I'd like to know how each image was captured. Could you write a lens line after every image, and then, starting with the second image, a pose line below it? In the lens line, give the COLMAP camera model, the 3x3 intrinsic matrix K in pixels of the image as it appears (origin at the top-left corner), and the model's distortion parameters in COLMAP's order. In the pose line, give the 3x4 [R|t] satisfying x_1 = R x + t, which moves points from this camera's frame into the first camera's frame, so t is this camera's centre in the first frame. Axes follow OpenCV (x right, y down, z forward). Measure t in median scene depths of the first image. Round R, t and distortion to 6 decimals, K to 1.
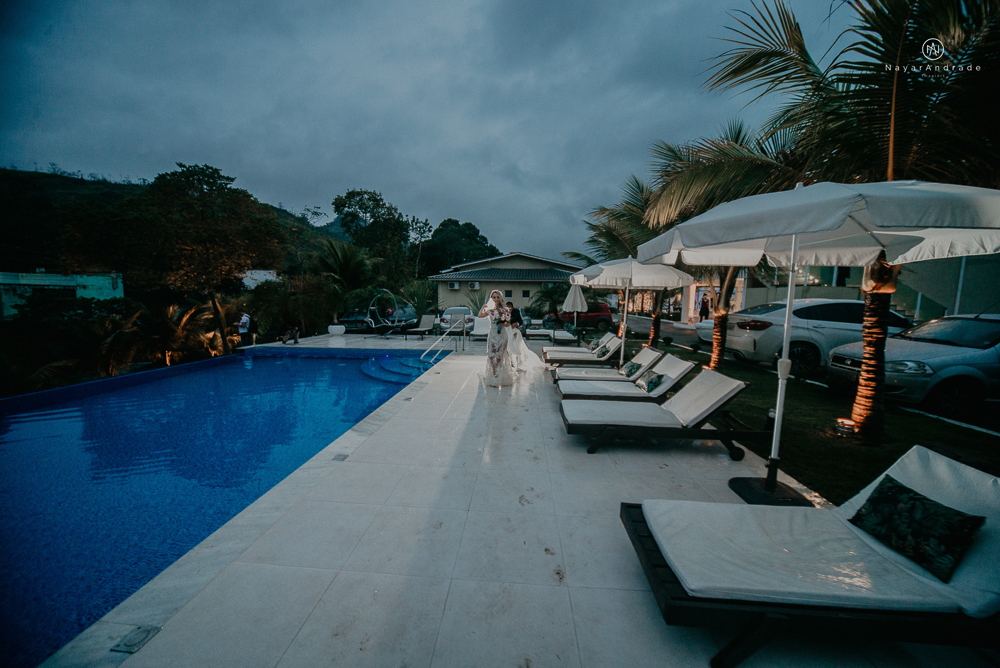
lens RADIAL K [[343.2, 0, 501.2], [0, 343.2, 303.3], [0, 0, 1]] dist [0.000854, 0.000000]
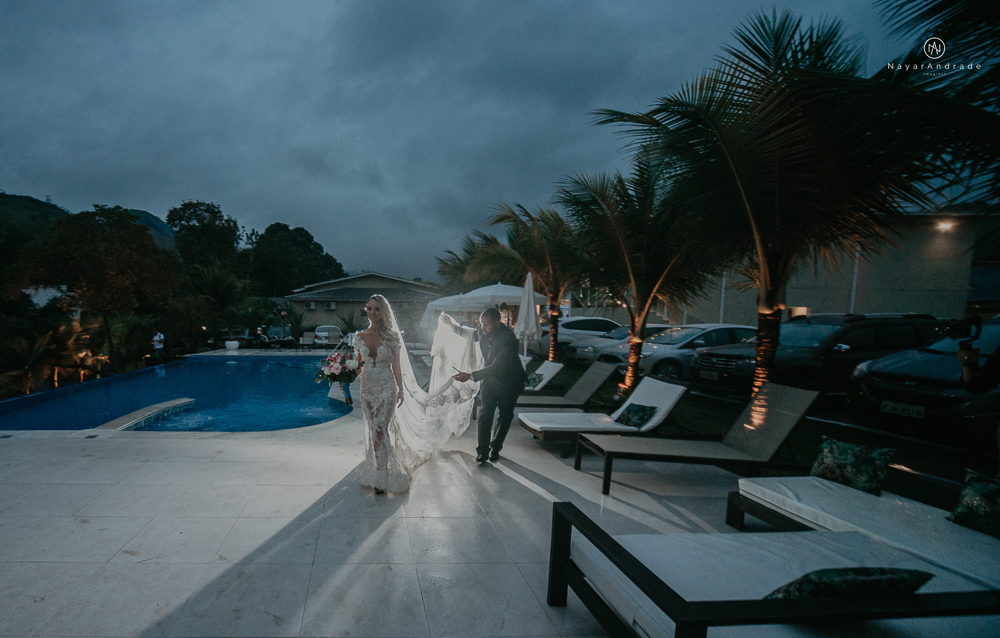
lens RADIAL K [[418.5, 0, 499.1], [0, 418.5, 319.6], [0, 0, 1]] dist [-0.000156, -0.000072]
pose [[0.927215, -0.006187, 0.374479, -0.077600], [0.009289, 0.999936, -0.006480, 0.003297], [-0.374414, 0.009487, 0.927213, -0.337920]]
